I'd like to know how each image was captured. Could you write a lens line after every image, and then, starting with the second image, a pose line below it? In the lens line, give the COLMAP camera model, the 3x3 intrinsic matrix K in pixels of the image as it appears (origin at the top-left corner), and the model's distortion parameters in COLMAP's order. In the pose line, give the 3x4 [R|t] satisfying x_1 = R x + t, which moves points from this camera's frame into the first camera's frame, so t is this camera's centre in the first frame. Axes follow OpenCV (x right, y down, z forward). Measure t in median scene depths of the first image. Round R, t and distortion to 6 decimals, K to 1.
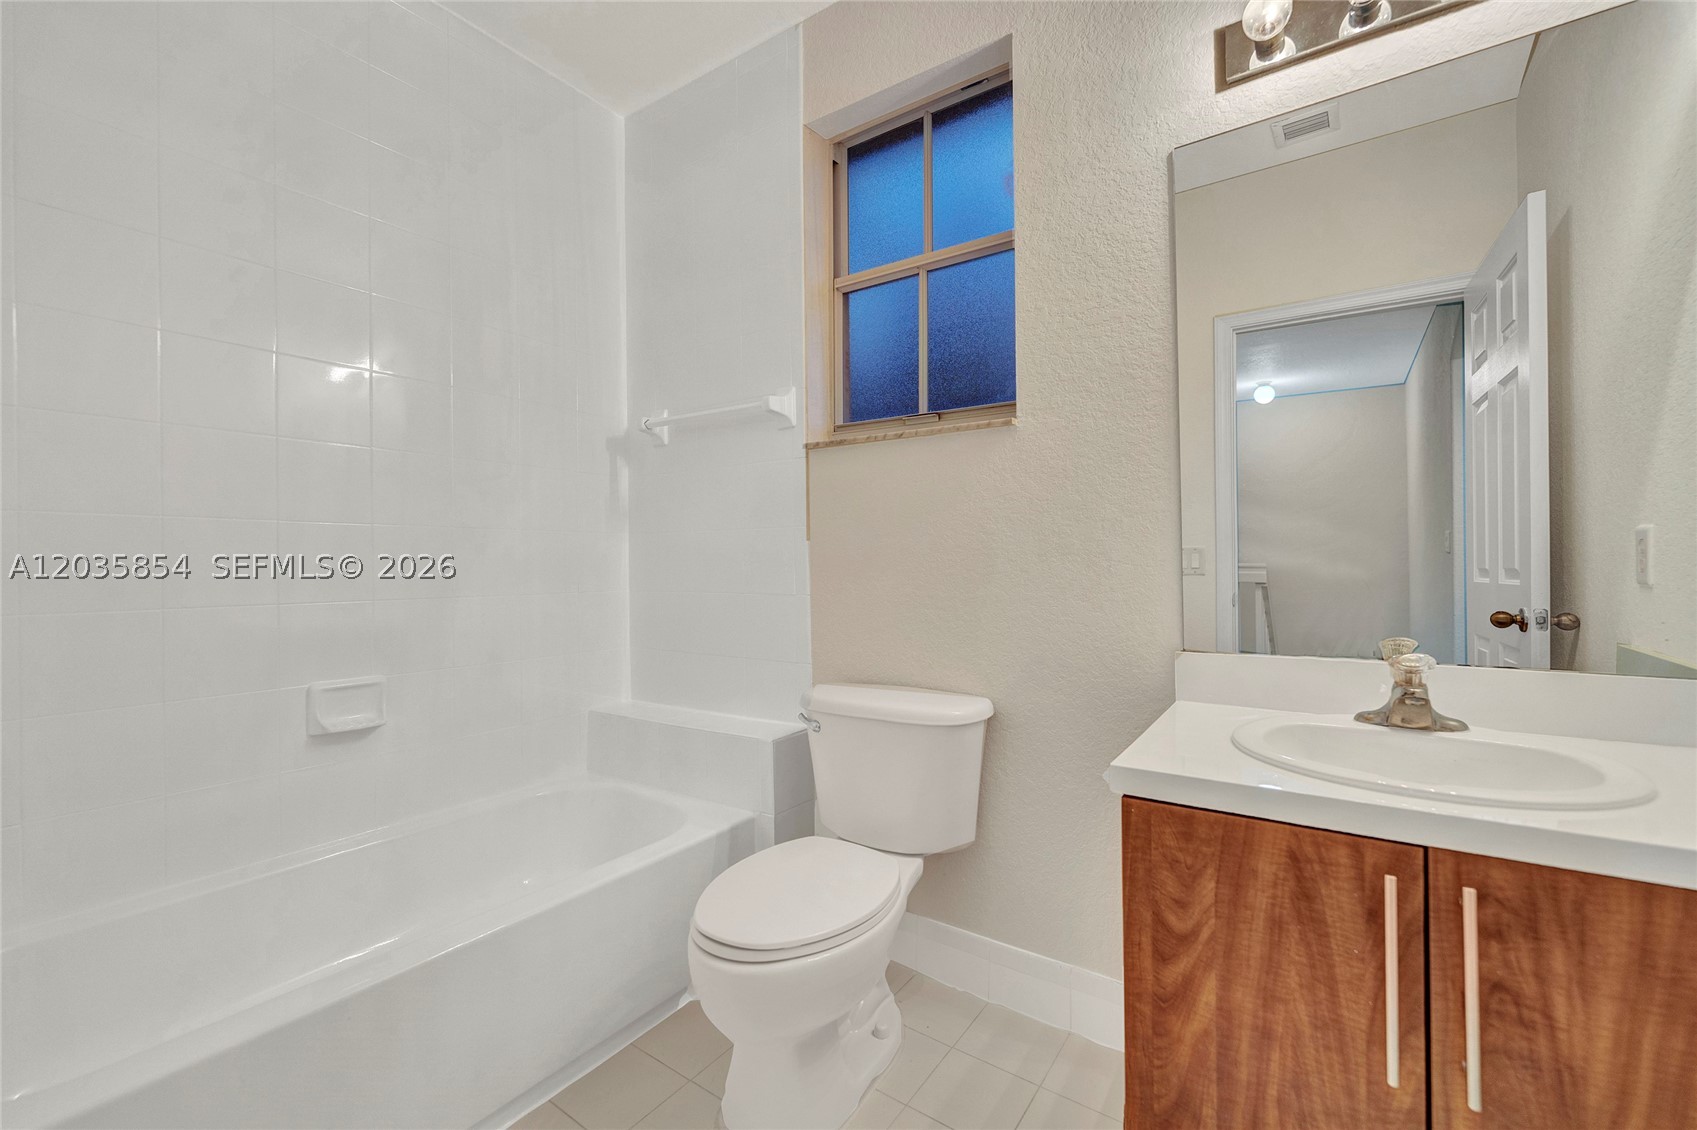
lens RADIAL K [[704.3, 0, 843.8], [0, 704.3, 569.9], [0, 0, 1]] dist [-0.000114, -0.000030]
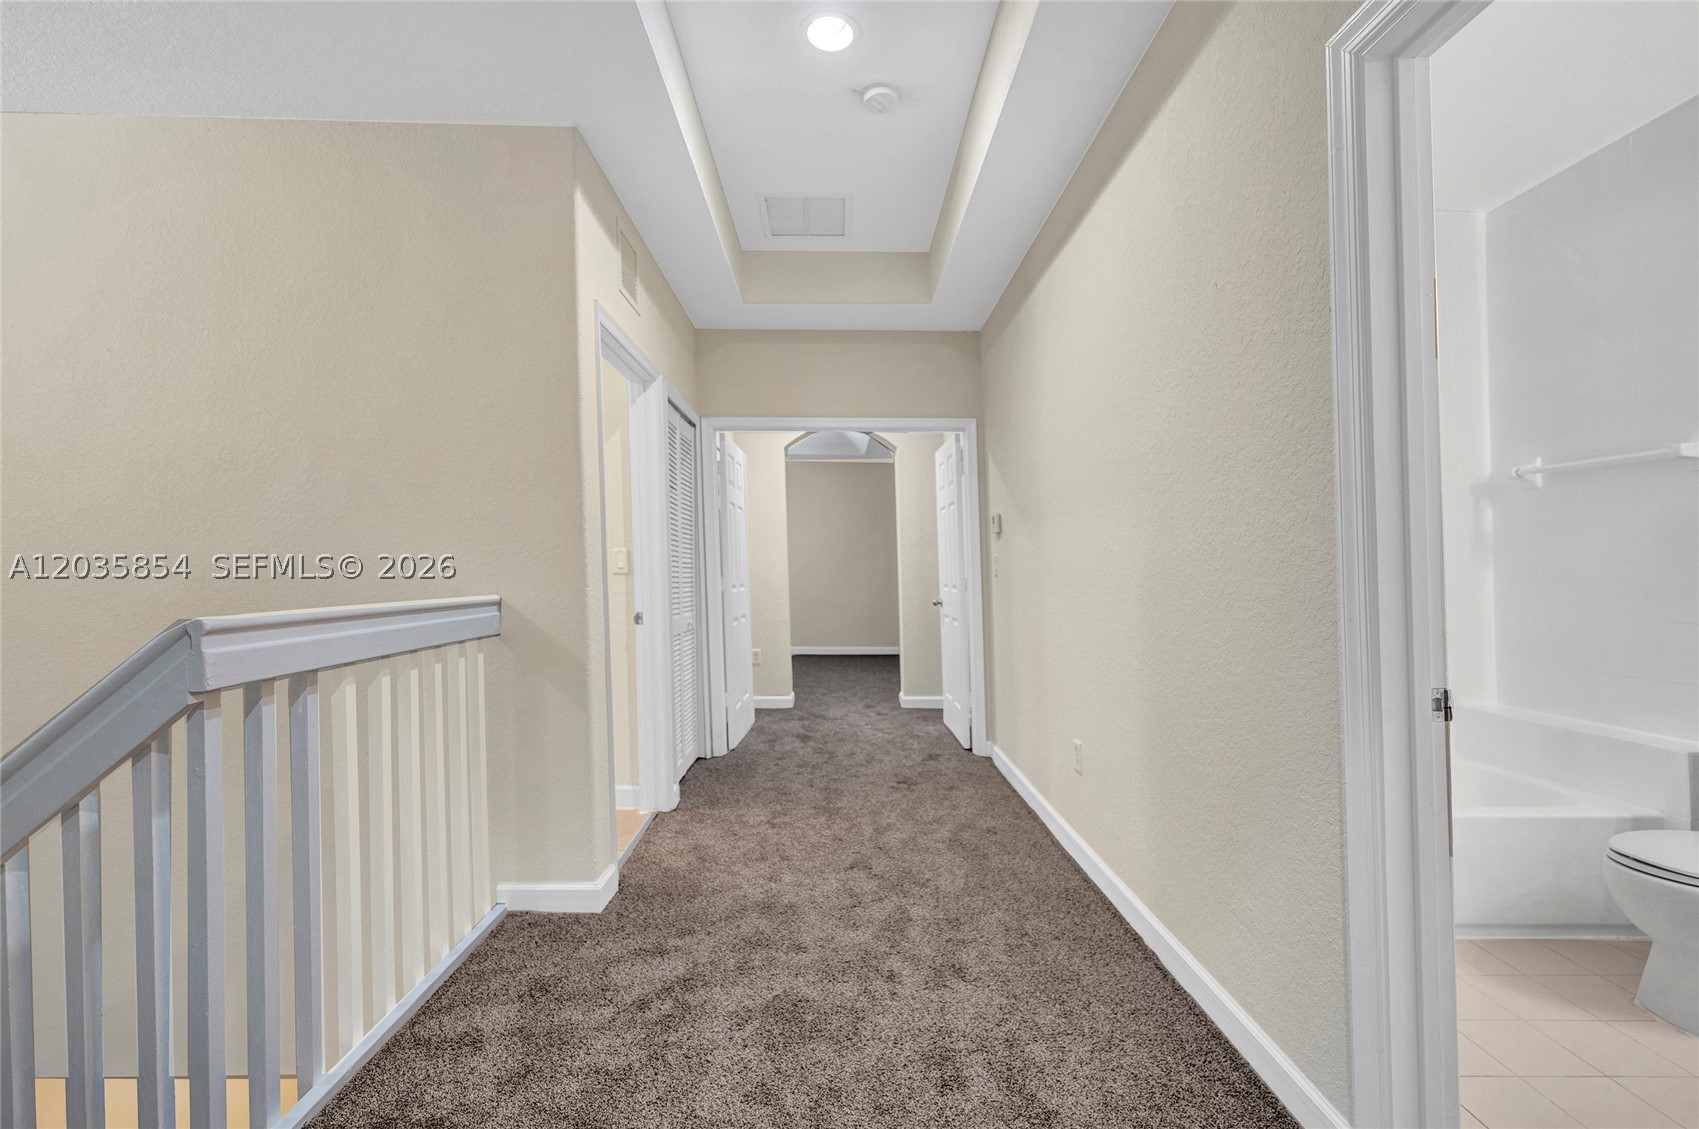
lens RADIAL K [[693.0, 0, 835.5], [0, 693.0, 570.4], [0, 0, 1]] dist [0.004240, 0.000321]
pose [[0.550991, -0.004696, -0.834498, 0.066126], [0.010364, 0.999946, 0.001216, -0.056216], [0.834447, -0.009318, 0.551010, -0.608325]]
